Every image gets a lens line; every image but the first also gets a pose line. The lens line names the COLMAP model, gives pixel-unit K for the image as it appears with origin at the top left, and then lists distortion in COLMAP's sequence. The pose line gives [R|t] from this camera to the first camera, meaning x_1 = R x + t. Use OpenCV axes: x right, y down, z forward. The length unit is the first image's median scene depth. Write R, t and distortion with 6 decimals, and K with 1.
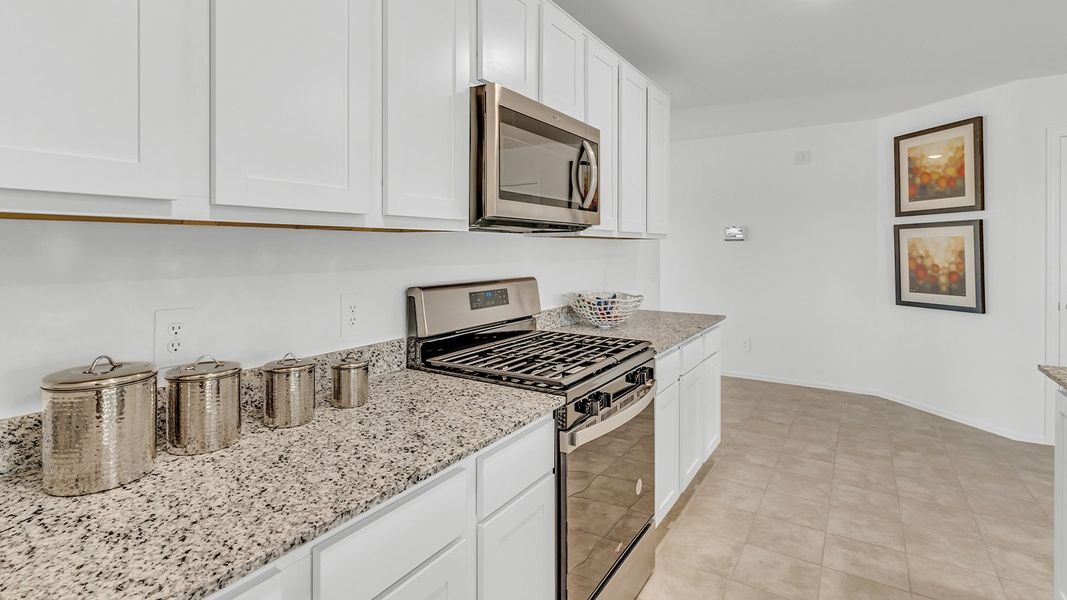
lens RADIAL K [[513.0, 0, 529.2], [0, 513.0, 250.9], [0, 0, 1]] dist [-0.001214, 0.000314]
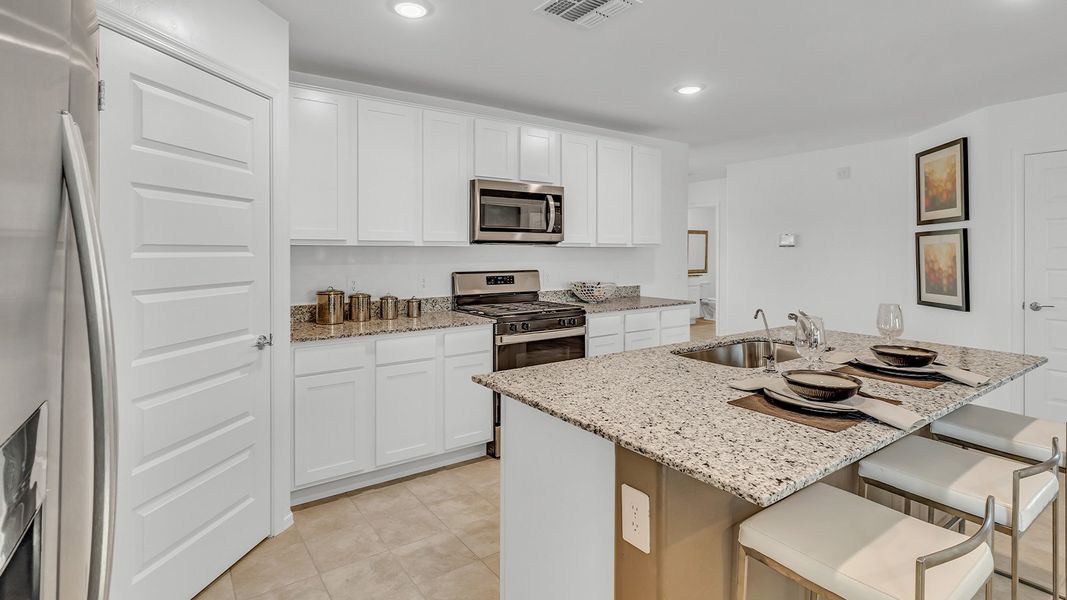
lens RADIAL K [[513.0, 0, 529.2], [0, 513.0, 250.9], [0, 0, 1]] dist [-0.001214, 0.000314]
pose [[0.927739, -0.000866, -0.373227, 0.411365], [-0.002076, 0.999970, -0.007481, -0.001044], [0.373223, 0.007715, 0.927710, -0.411163]]
